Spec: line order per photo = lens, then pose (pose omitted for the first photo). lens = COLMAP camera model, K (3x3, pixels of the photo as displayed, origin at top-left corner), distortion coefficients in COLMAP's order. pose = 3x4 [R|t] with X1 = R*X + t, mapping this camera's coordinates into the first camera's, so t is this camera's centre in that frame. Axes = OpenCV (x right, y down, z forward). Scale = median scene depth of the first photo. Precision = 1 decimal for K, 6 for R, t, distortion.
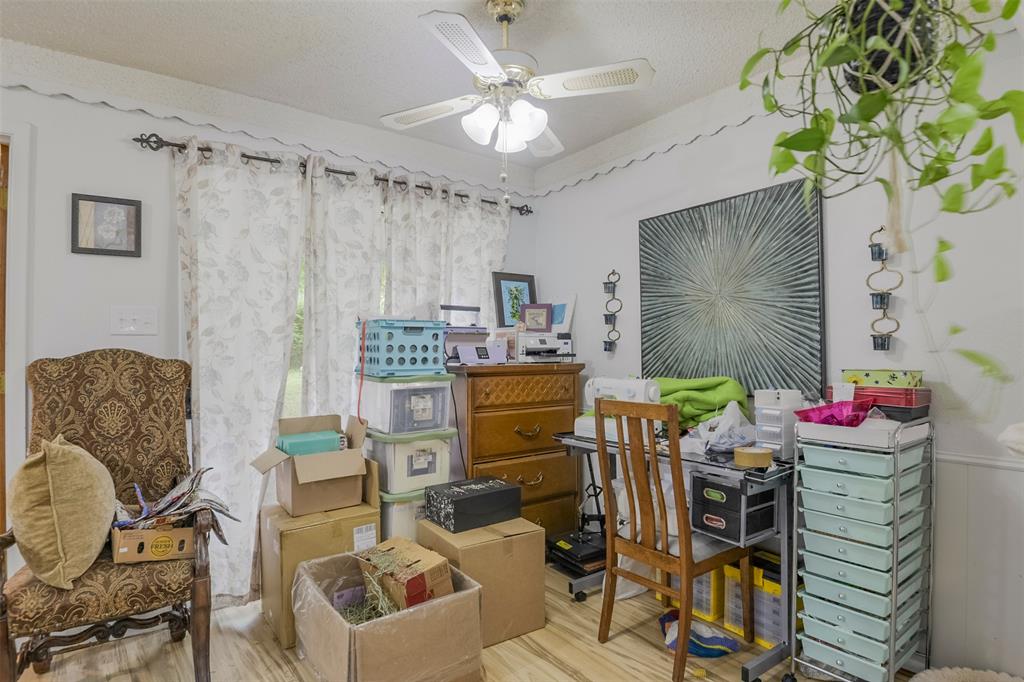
lens RADIAL K [[559.8, 0, 510.4], [0, 559.8, 346.5], [0, 0, 1]] dist [0.002101, 0.000248]
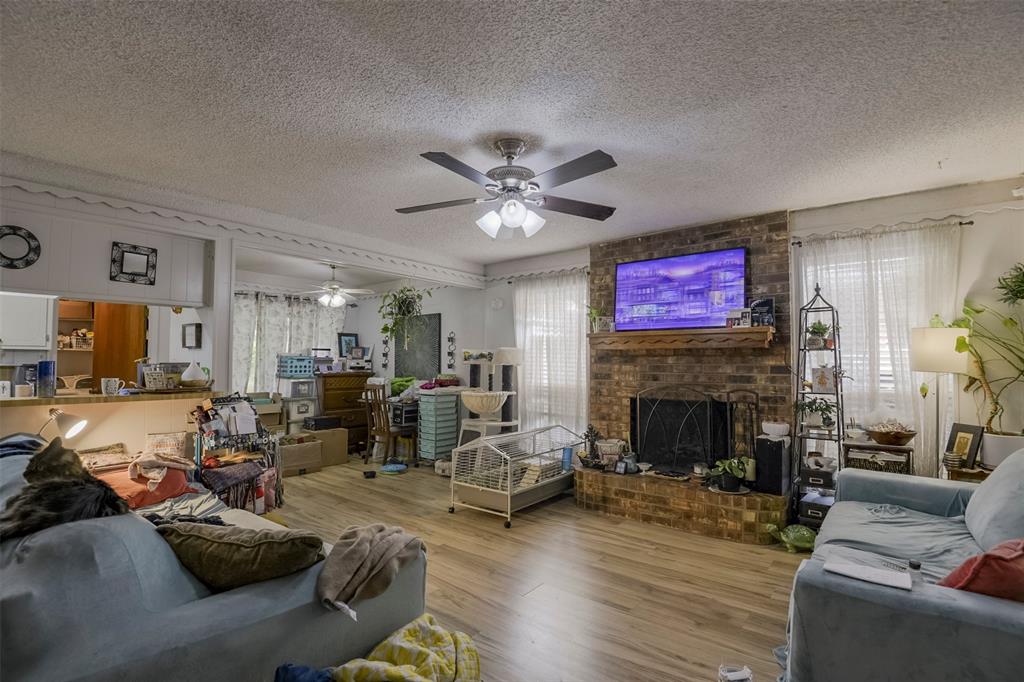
lens RADIAL K [[483.7, 0, 519.2], [0, 483.7, 341.0], [0, 0, 1]] dist [-0.024903, -0.001278]
pose [[0.965542, 0.017904, 0.259632, 0.212899], [-0.007813, 0.999175, -0.039847, -0.032006], [-0.260131, 0.036445, 0.964885, -1.347333]]
